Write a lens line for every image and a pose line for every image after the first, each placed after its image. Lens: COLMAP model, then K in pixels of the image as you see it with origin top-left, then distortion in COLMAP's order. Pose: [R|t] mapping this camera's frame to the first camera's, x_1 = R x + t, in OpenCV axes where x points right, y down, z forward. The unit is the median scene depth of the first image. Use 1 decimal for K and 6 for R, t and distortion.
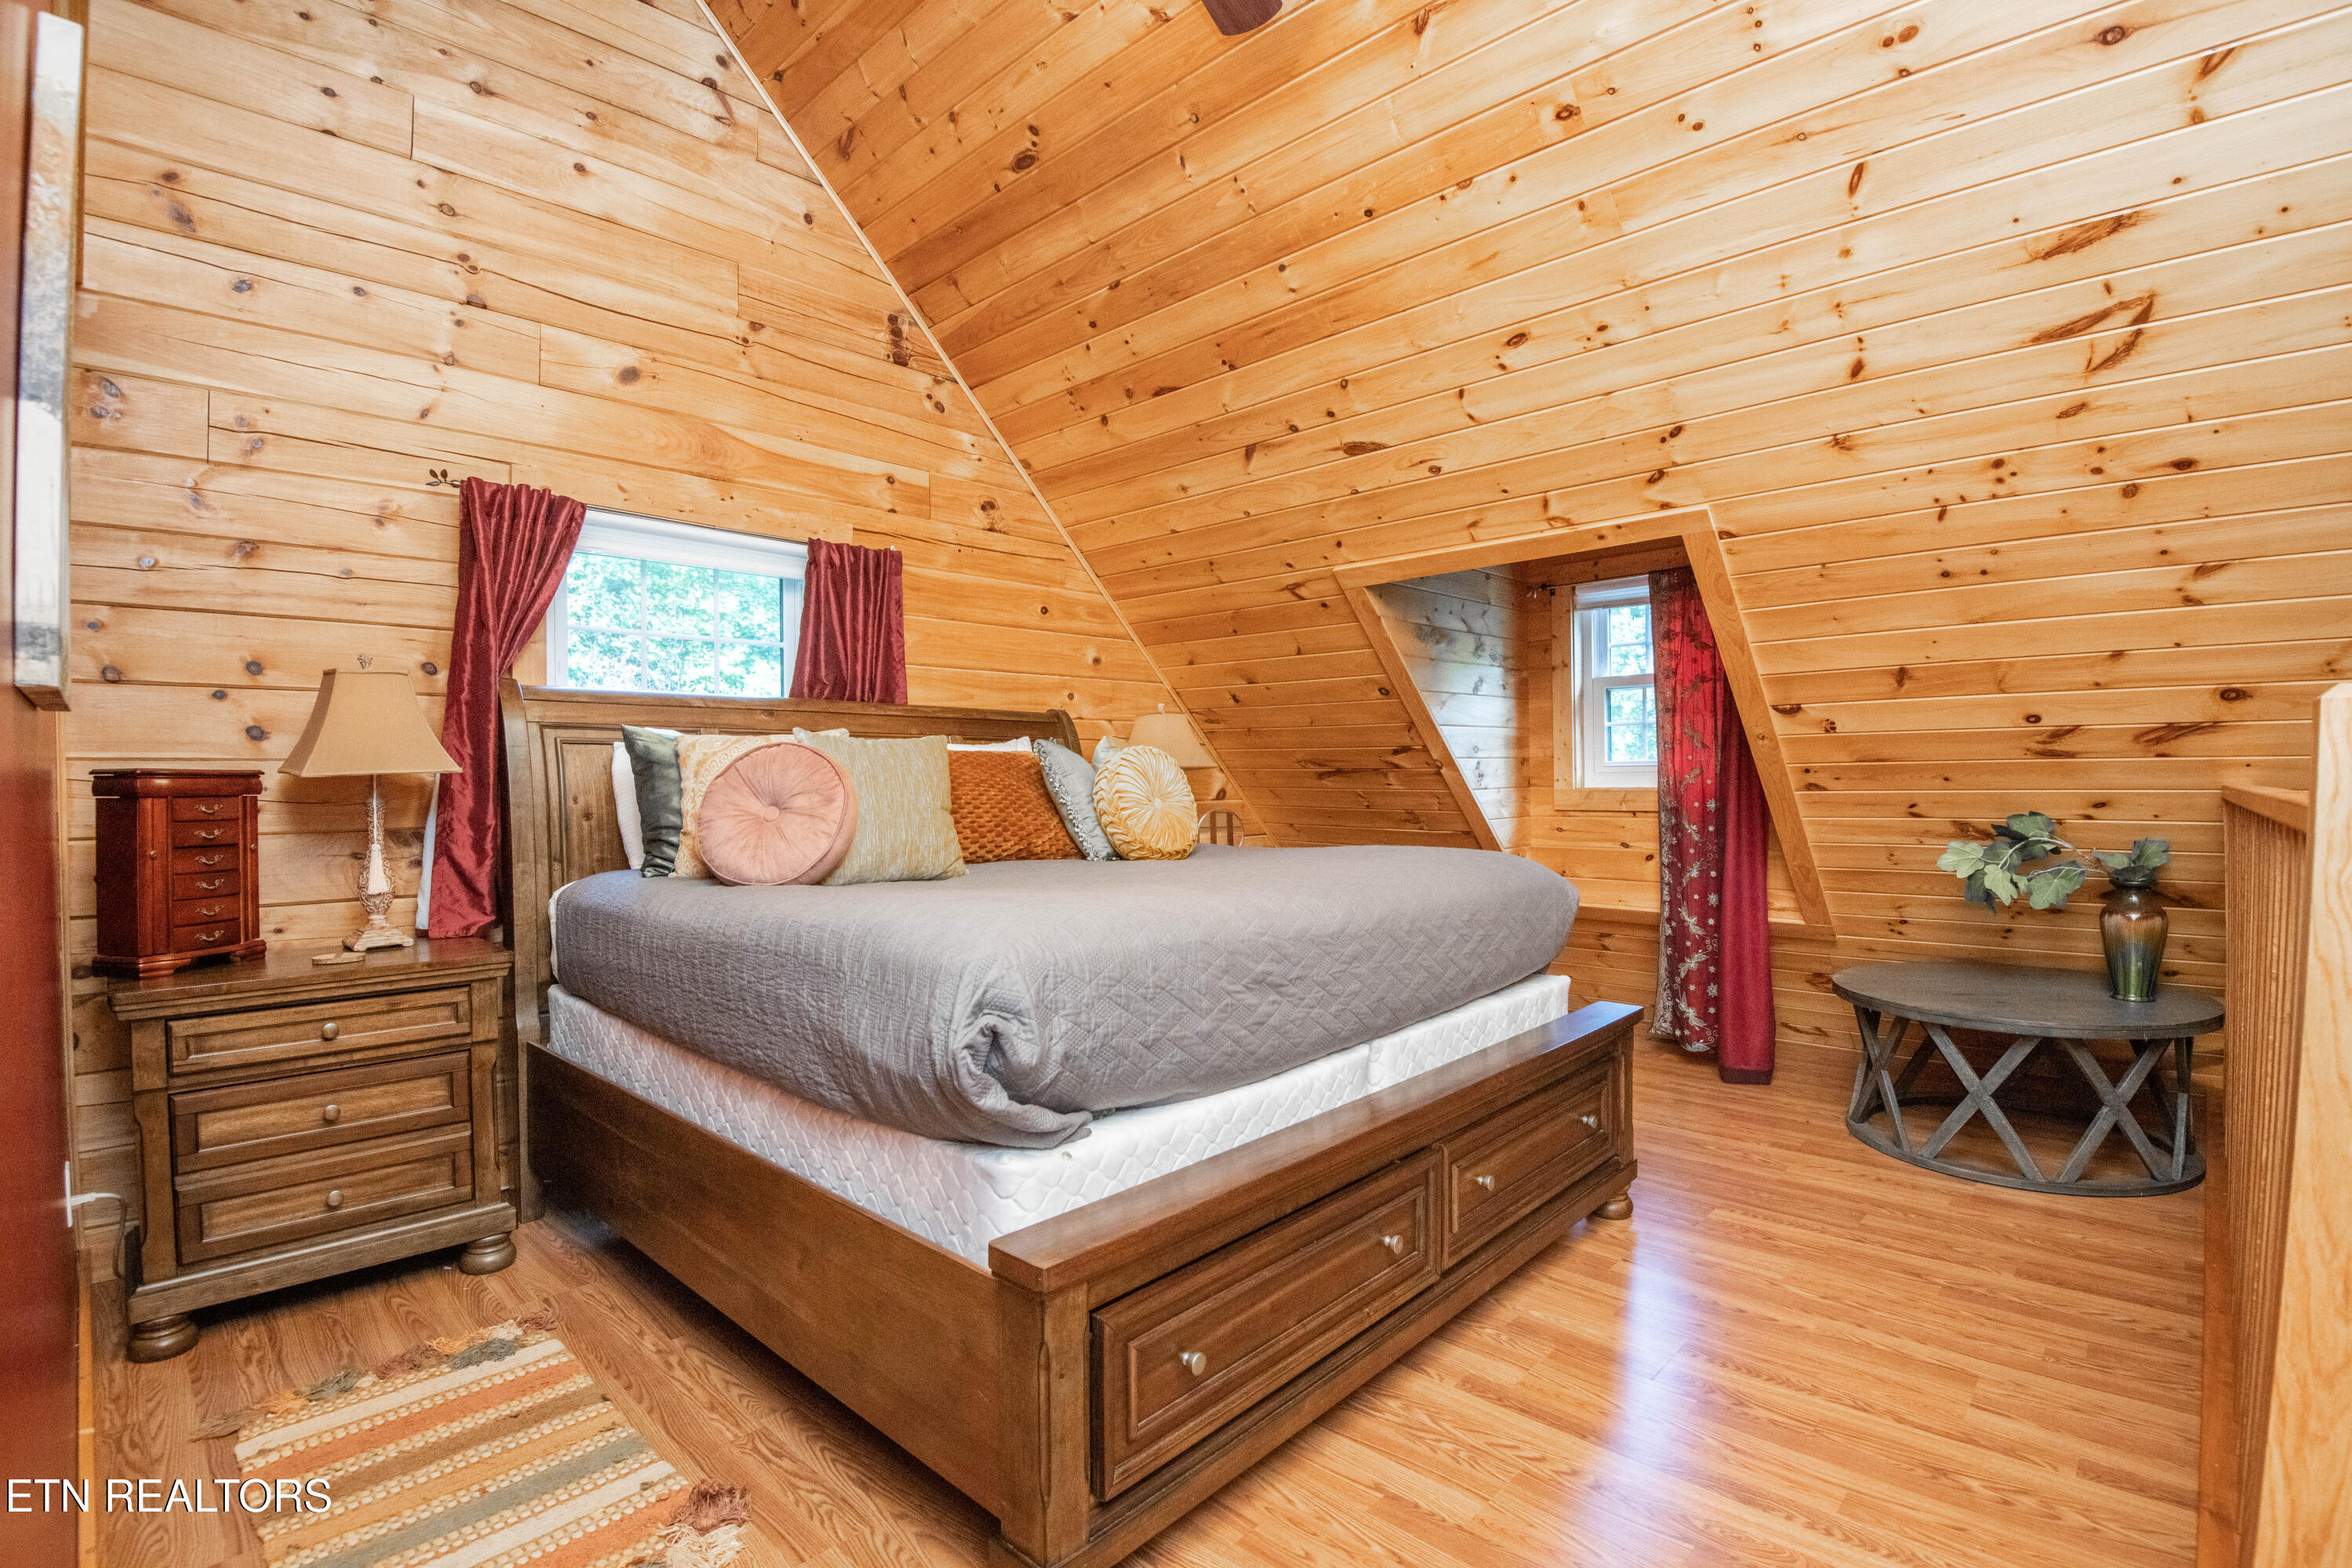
lens RADIAL K [[1087.2, 0, 1189.5], [0, 1087.2, 783.1], [0, 0, 1]] dist [-0.003506, -0.023276]
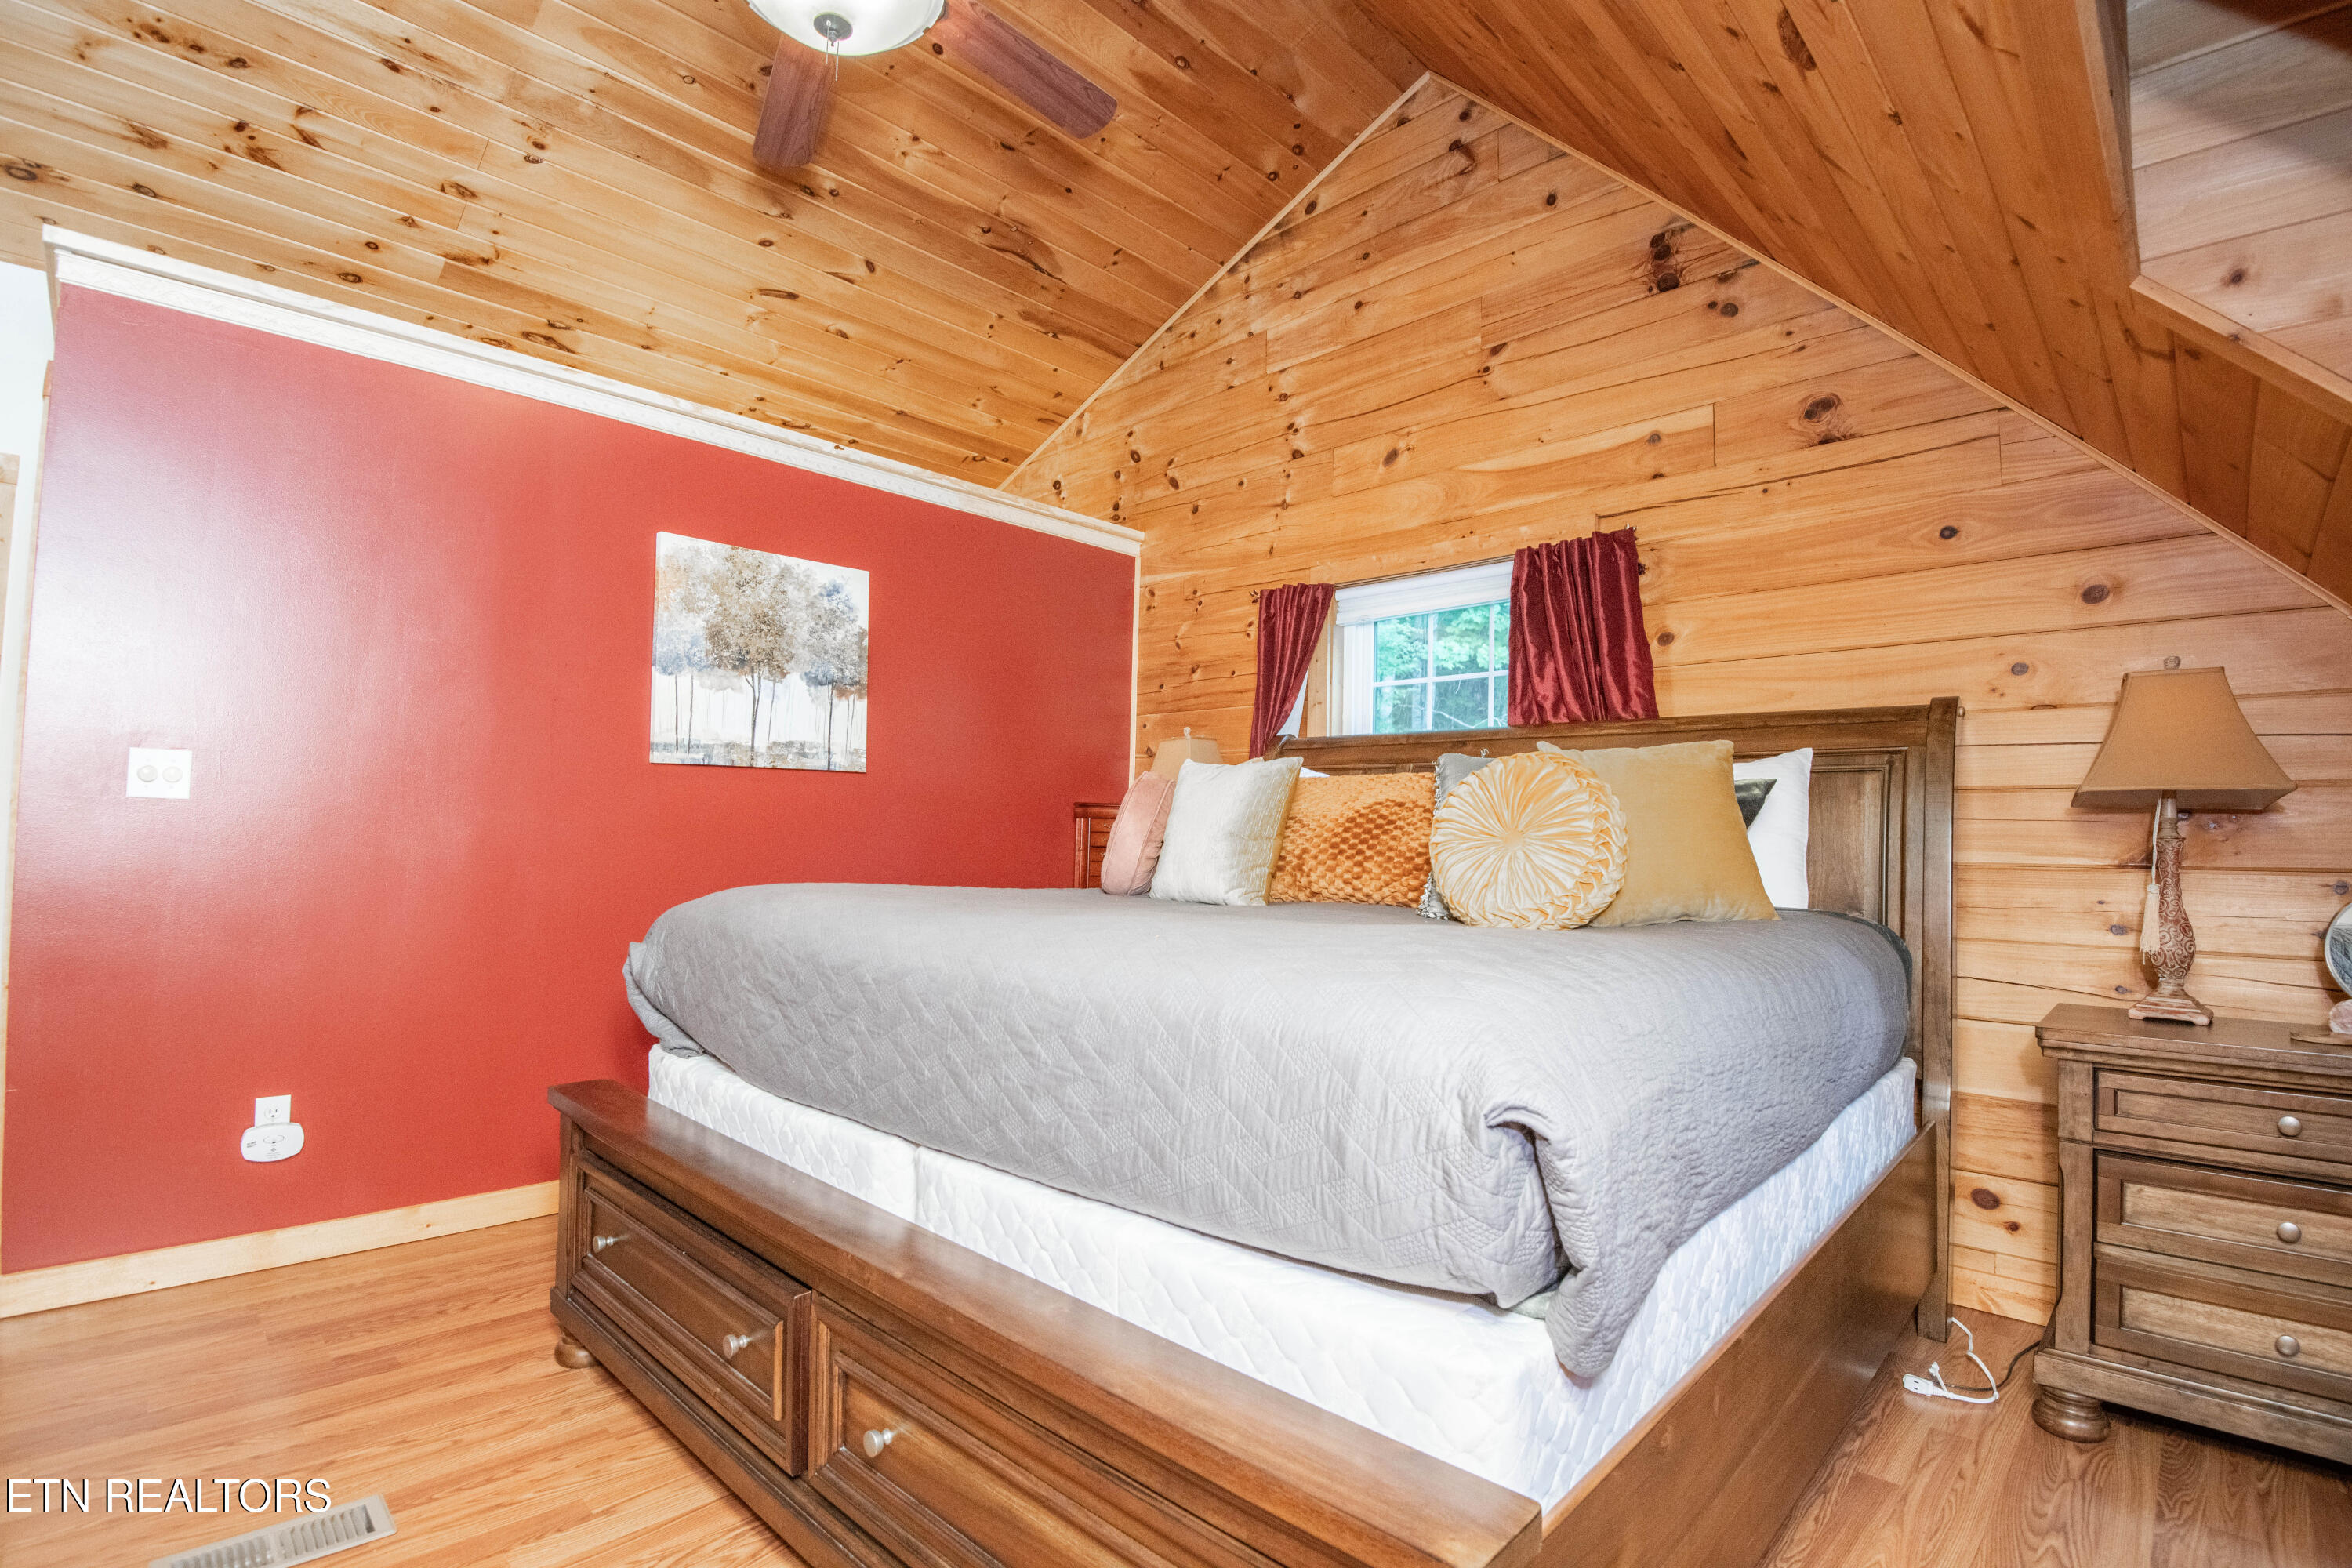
lens RADIAL K [[1098.3, 0, 1188.0], [0, 1098.3, 781.2], [0, 0, 1]] dist [-0.014456, -0.014022]
pose [[-0.008668, -0.043551, -0.999014, 0.560939], [-0.020585, 0.998847, -0.043365, 0.012101], [0.999751, 0.020188, -0.009555, 0.738529]]
